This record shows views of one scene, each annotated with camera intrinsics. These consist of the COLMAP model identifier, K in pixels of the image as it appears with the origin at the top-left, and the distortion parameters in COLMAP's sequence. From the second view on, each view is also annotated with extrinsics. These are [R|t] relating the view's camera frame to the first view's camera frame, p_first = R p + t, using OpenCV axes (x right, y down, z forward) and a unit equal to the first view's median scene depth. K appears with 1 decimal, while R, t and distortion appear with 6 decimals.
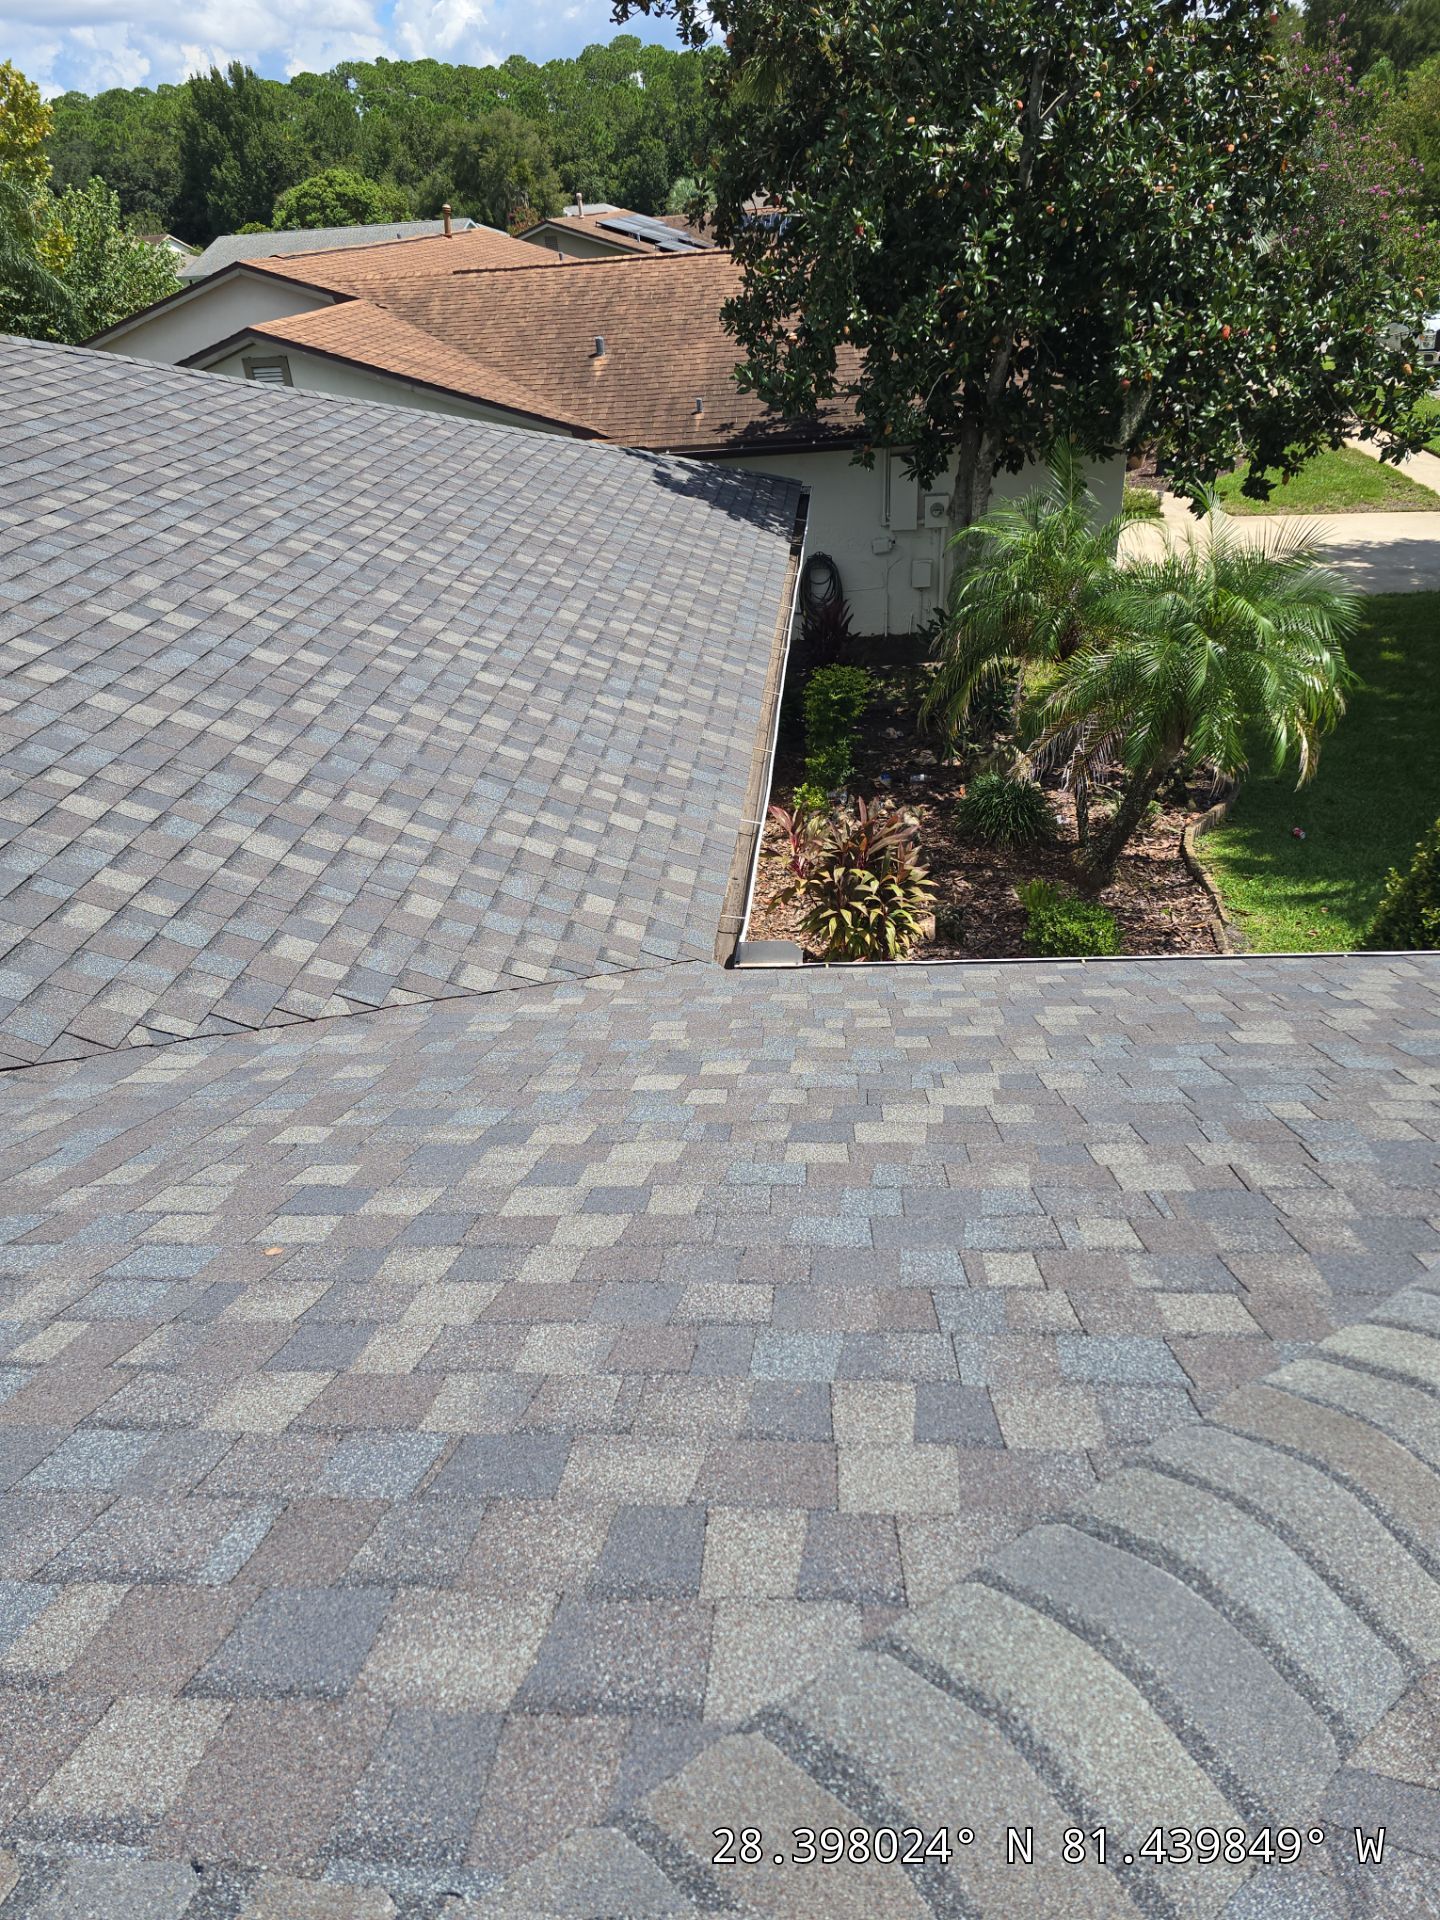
lens RADIAL K [[1307.4, 0, 728.4], [0, 1307.4, 937.1], [0, 0, 1]] dist [0.076411, -0.054004]
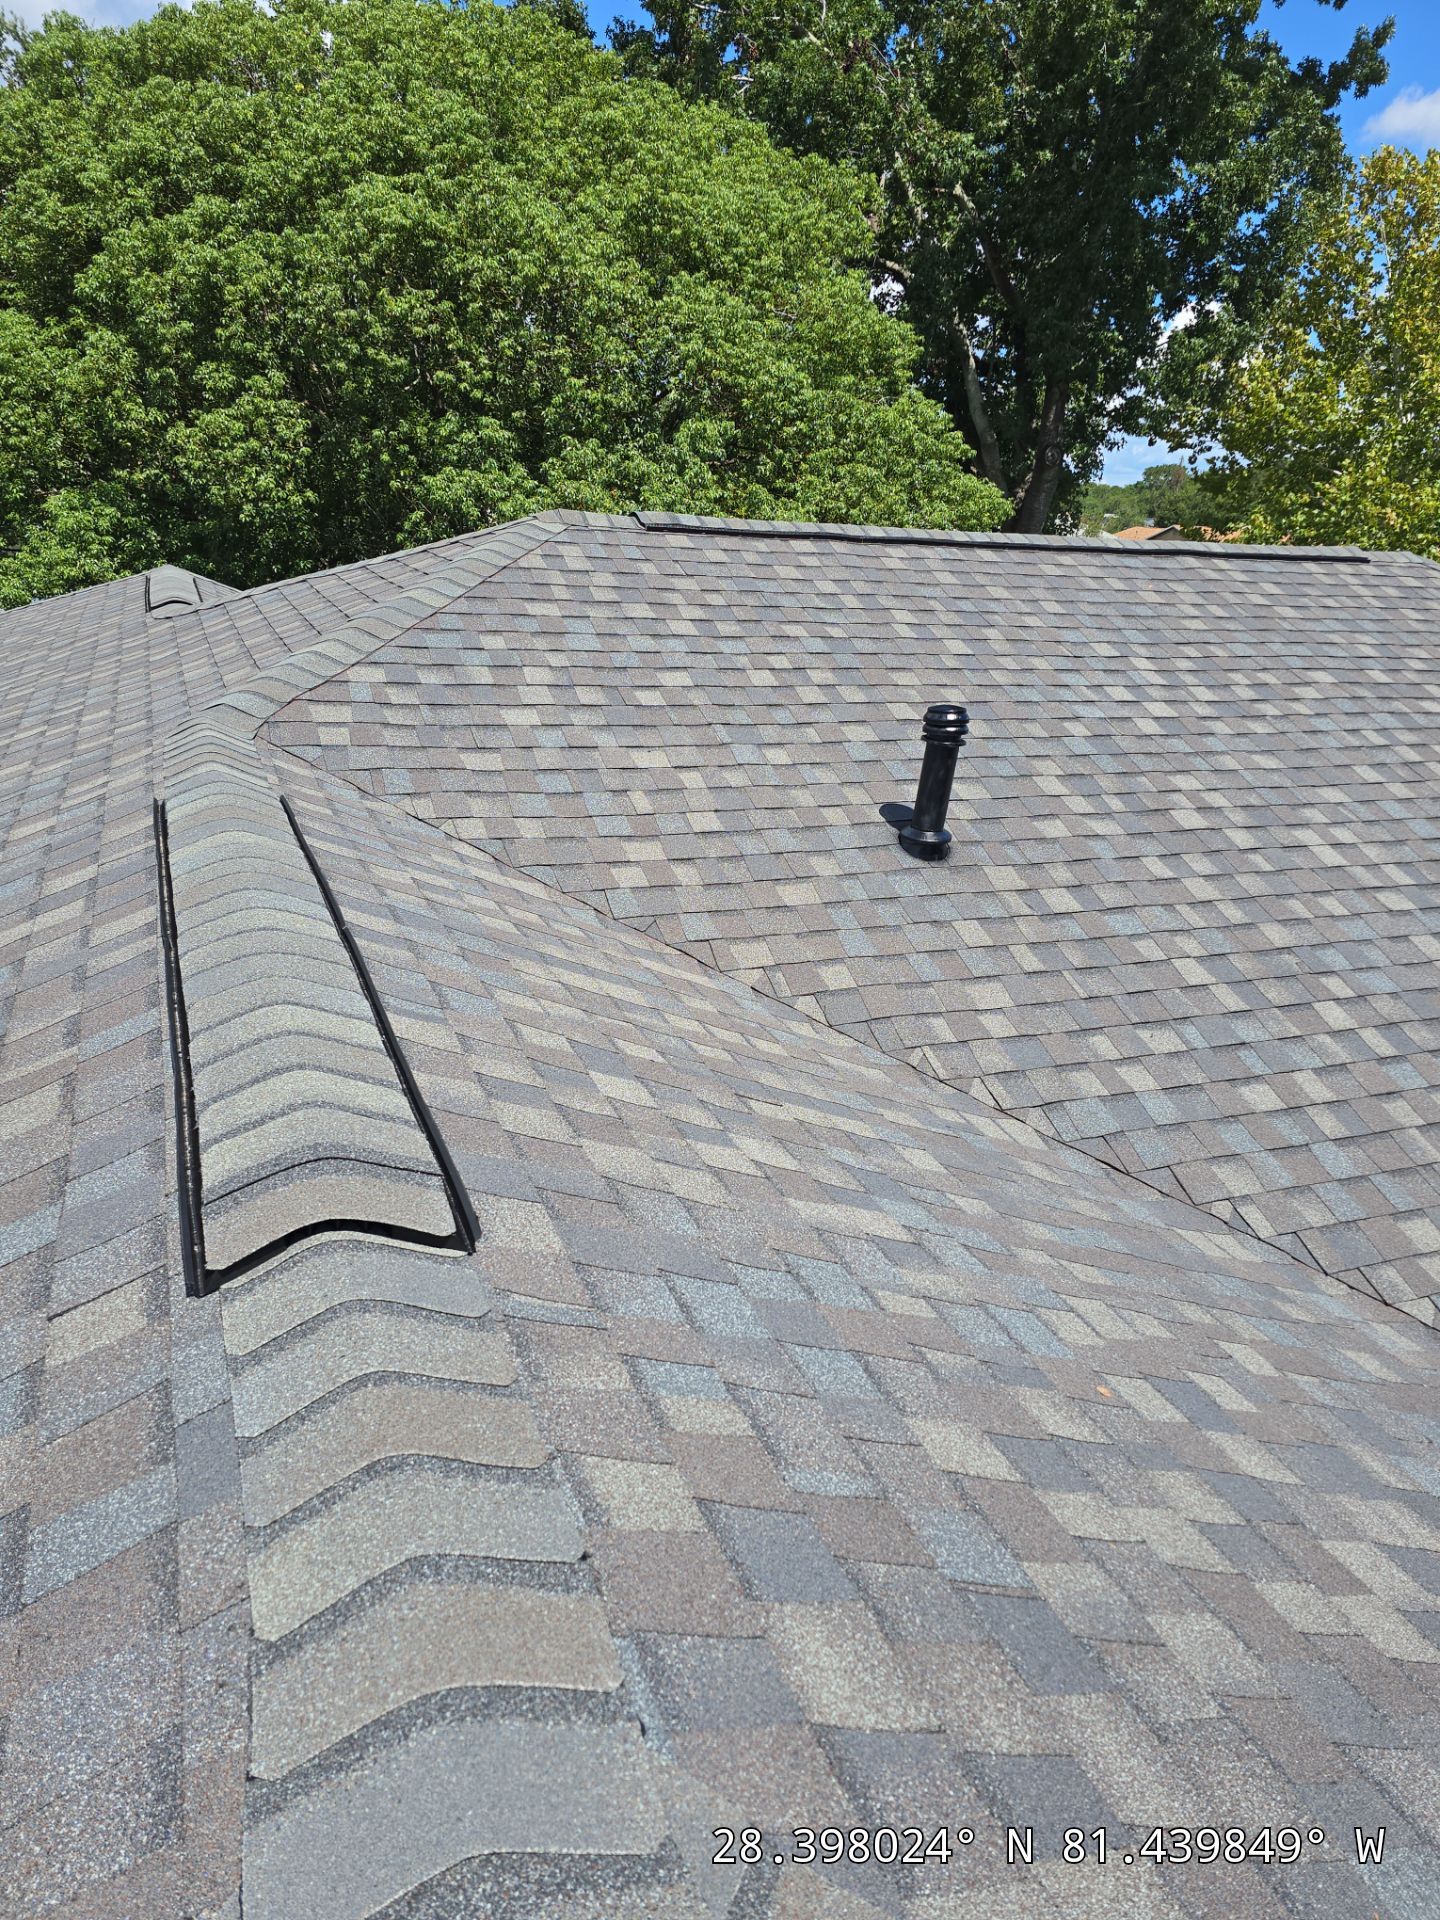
lens RADIAL K [[1307.4, 0, 728.4], [0, 1307.4, 937.1], [0, 0, 1]] dist [0.076411, -0.054004]
pose [[0.466631, 0.380667, -0.798341, 0.175957], [-0.520326, 0.848063, 0.100245, -0.012801], [0.715204, 0.368620, 0.593803, 0.033330]]
